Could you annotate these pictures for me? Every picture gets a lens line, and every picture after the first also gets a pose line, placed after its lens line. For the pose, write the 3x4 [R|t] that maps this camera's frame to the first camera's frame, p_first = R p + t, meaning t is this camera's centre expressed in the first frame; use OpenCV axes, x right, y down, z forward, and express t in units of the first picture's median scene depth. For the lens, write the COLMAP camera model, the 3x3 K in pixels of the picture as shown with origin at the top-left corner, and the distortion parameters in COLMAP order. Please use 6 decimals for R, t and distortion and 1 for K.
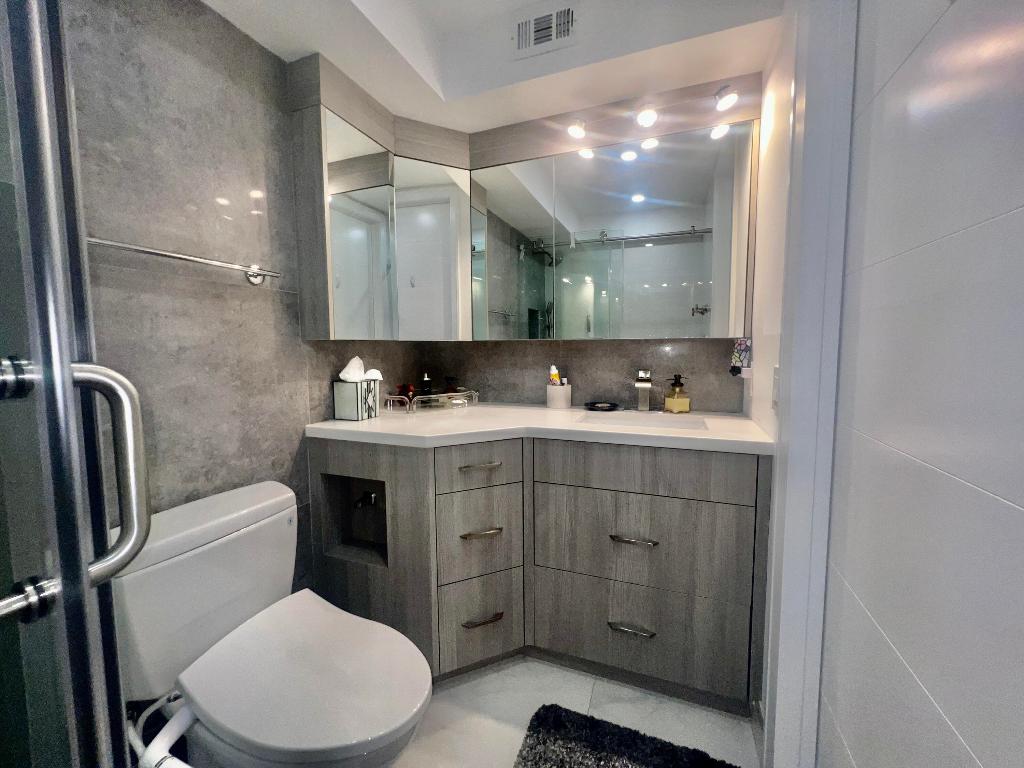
lens RADIAL K [[410.0, 0, 509.4], [0, 410.0, 380.7], [0, 0, 1]] dist [-0.000818, 0.000008]
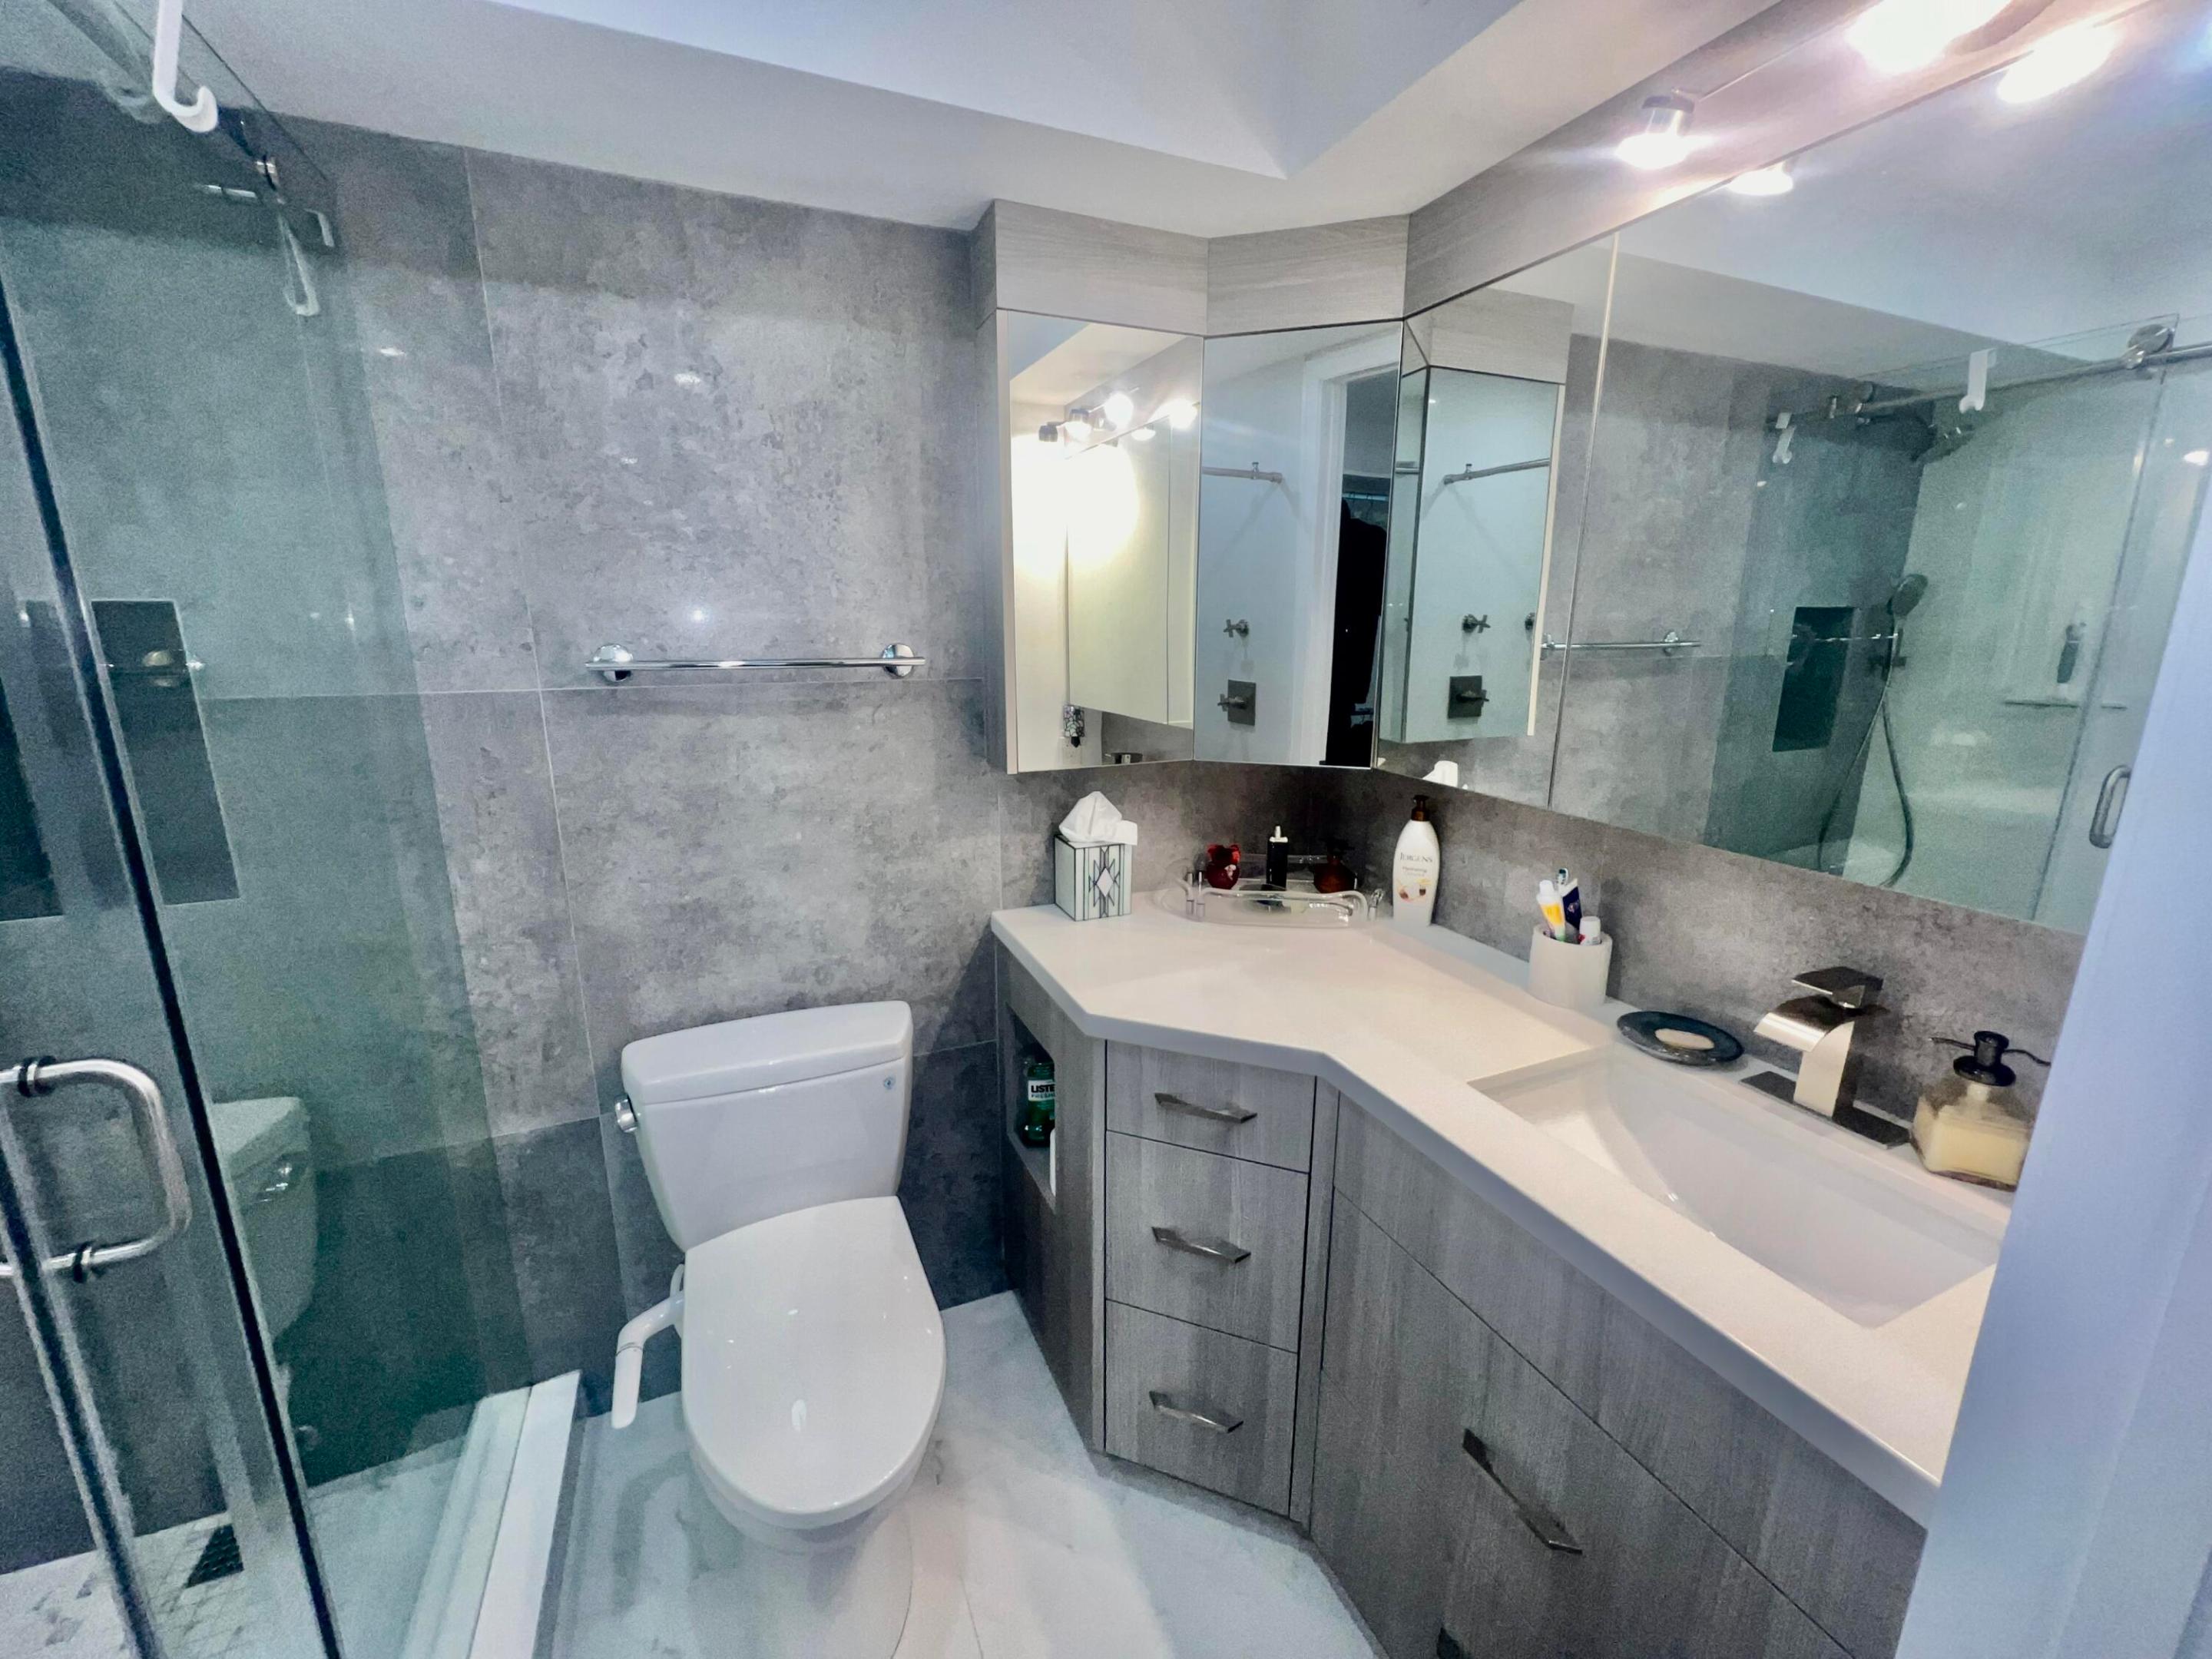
lens RADIAL K [[889.8, 0, 1105.9], [0, 889.8, 820.8], [0, 0, 1]] dist [-0.011377, -0.000024]
pose [[0.701896, 0.169546, -0.691807, 0.467544], [-0.066460, 0.982609, 0.173387, -0.253235], [0.709172, -0.075722, 0.700957, 0.282721]]
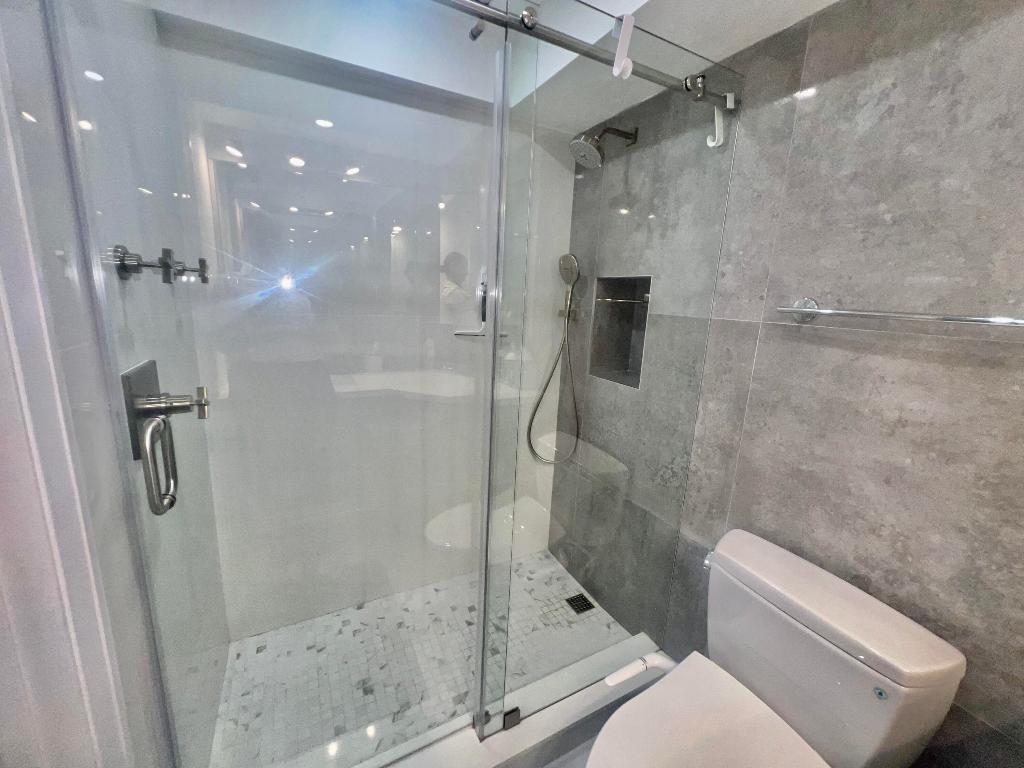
lens RADIAL K [[410.0, 0, 509.4], [0, 410.0, 380.7], [0, 0, 1]] dist [-0.000818, 0.000008]
pose [[-0.663506, 0.134012, -0.736071, 0.262814], [-0.098897, 0.959484, 0.263835, -0.236761], [0.741606, 0.247851, -0.623370, 0.720218]]
